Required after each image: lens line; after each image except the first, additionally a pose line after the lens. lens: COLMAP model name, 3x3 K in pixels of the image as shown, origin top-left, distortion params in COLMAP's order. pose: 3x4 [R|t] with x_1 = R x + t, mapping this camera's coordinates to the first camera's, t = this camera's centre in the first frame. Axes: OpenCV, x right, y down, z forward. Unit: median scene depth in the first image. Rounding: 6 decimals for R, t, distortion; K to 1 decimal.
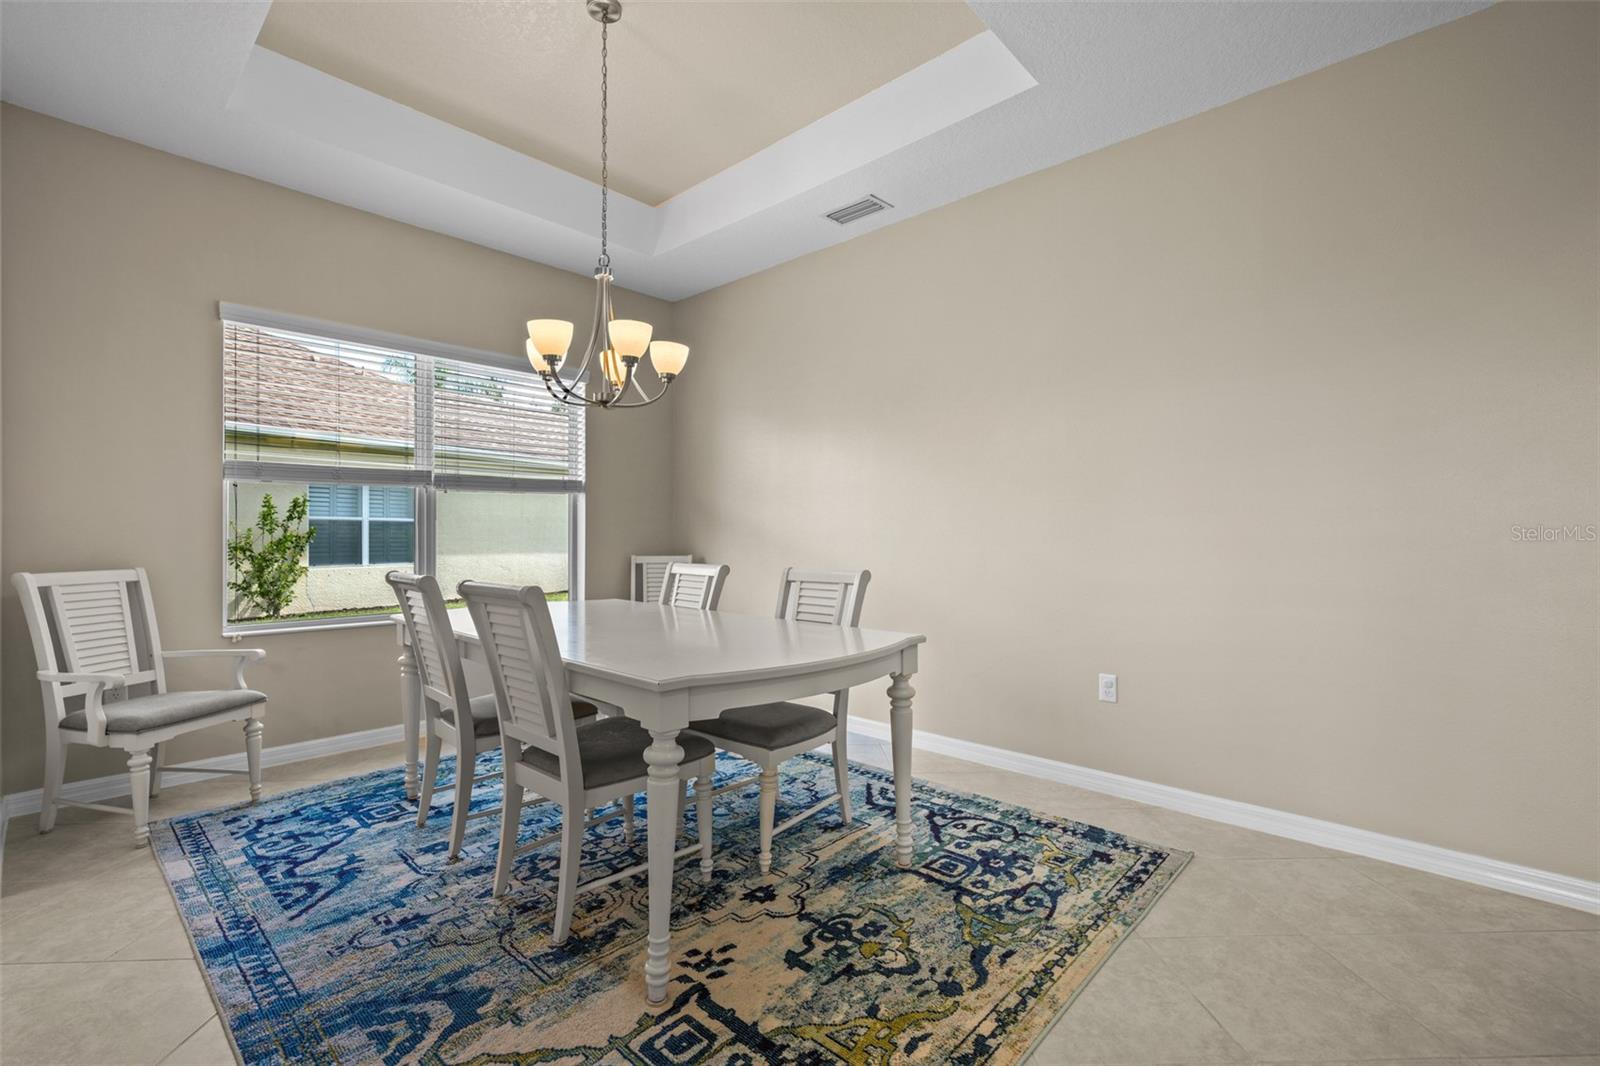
lens RADIAL K [[728.2, 0, 786.4], [0, 728.2, 532.0], [0, 0, 1]] dist [0.000669, -0.000484]
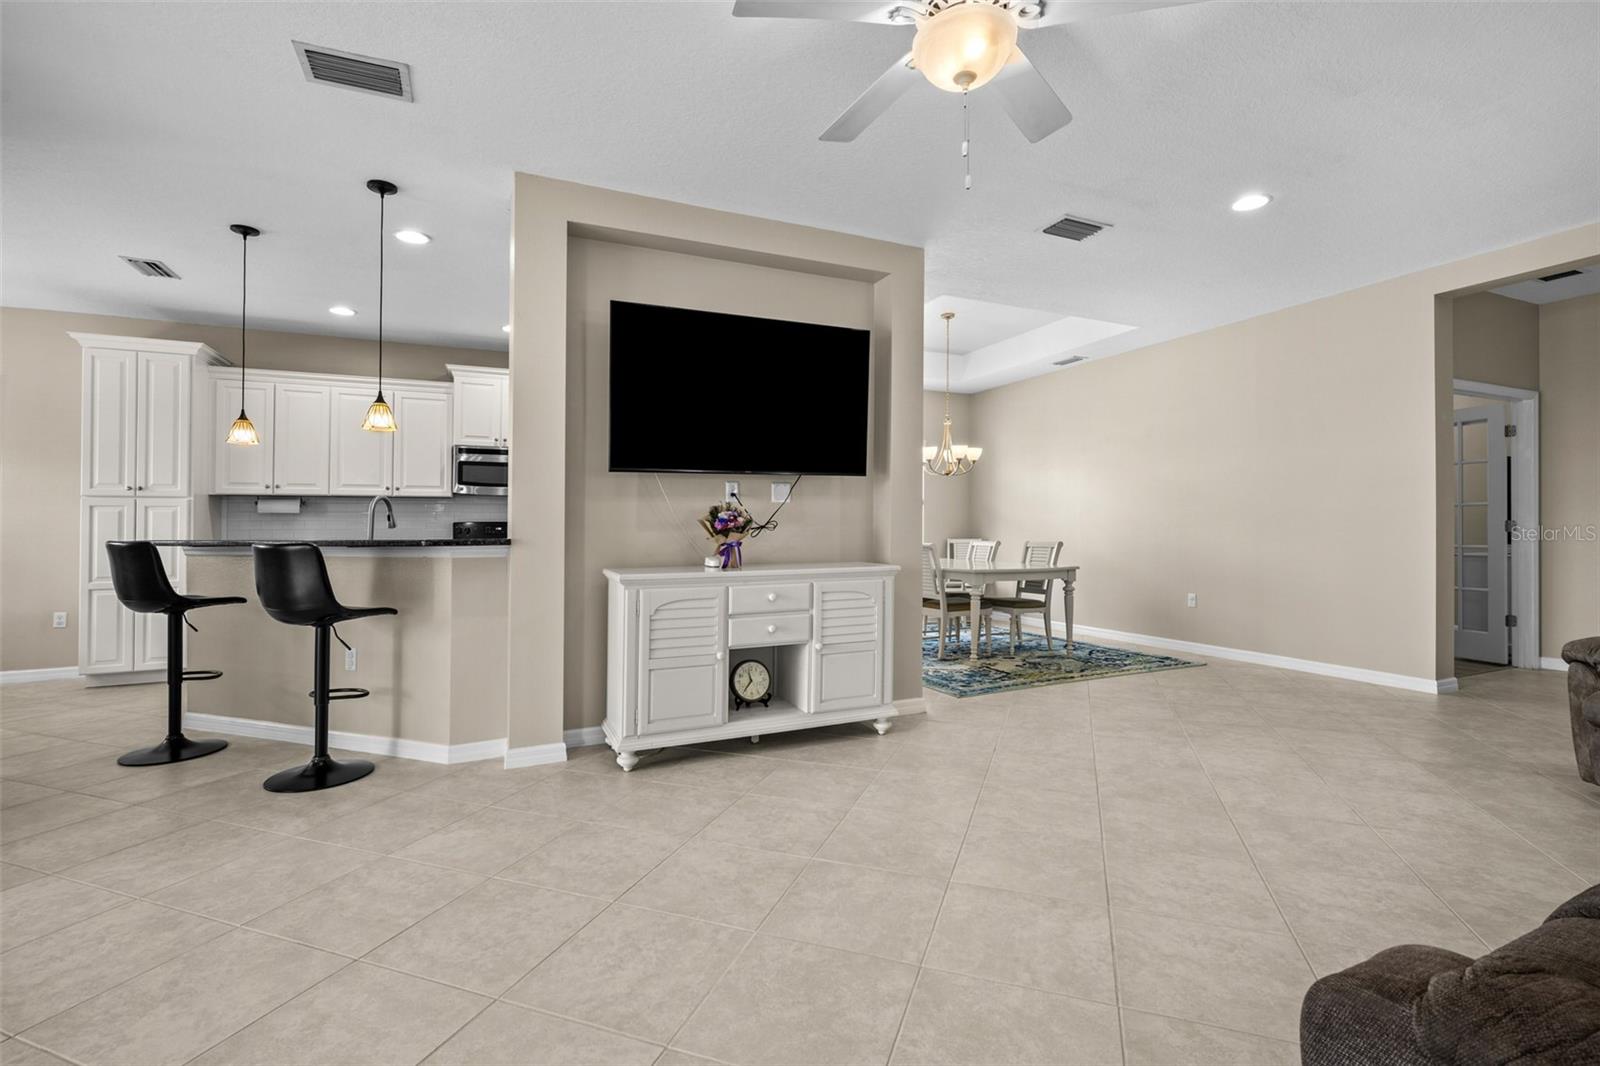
lens RADIAL K [[728.2, 0, 784.2], [0, 728.2, 518.4], [0, 0, 1]] dist [0.000669, -0.000484]
pose [[0.929047, -0.006791, -0.369900, 0.206781], [0.002603, 0.999927, -0.011821, 0.003314], [0.369953, 0.010019, 0.928996, -2.055182]]
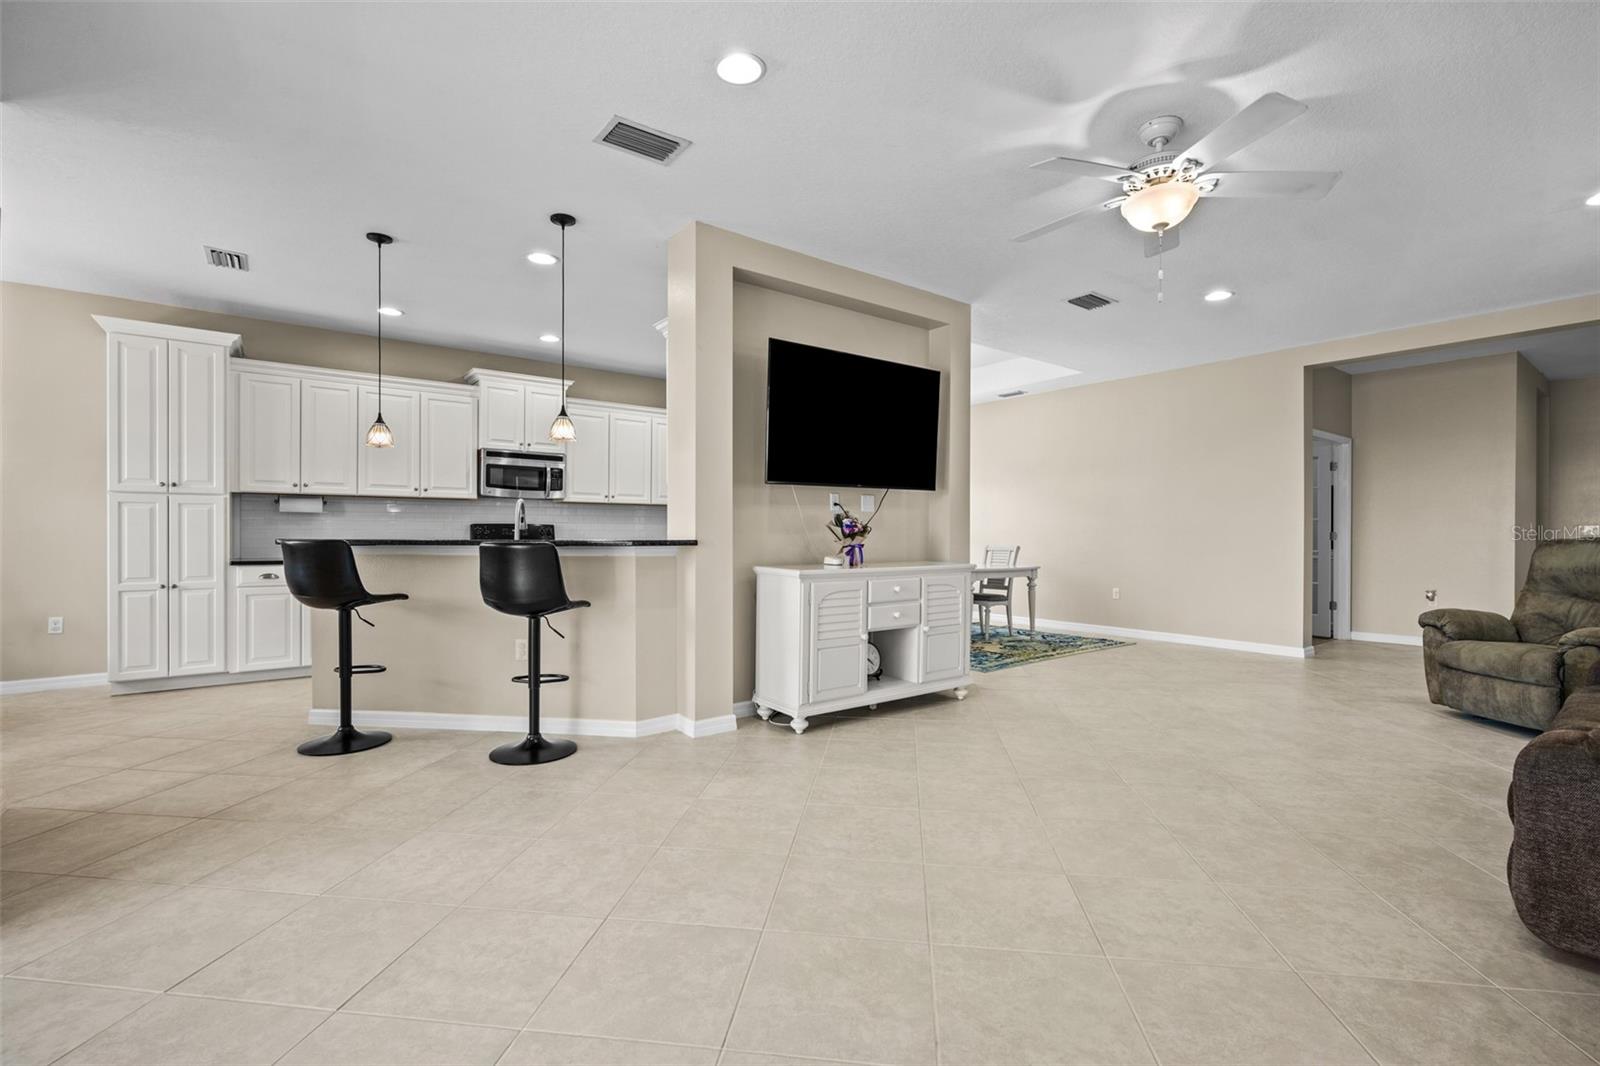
lens RADIAL K [[728.2, 0, 784.2], [0, 728.2, 527.2], [0, 0, 1]] dist [0.000669, -0.000484]
pose [[0.988078, 0.006016, -0.153839, -0.480908], [-0.007158, 0.999951, -0.006867, 0.006509], [0.153790, 0.007886, 0.988072, -2.622935]]
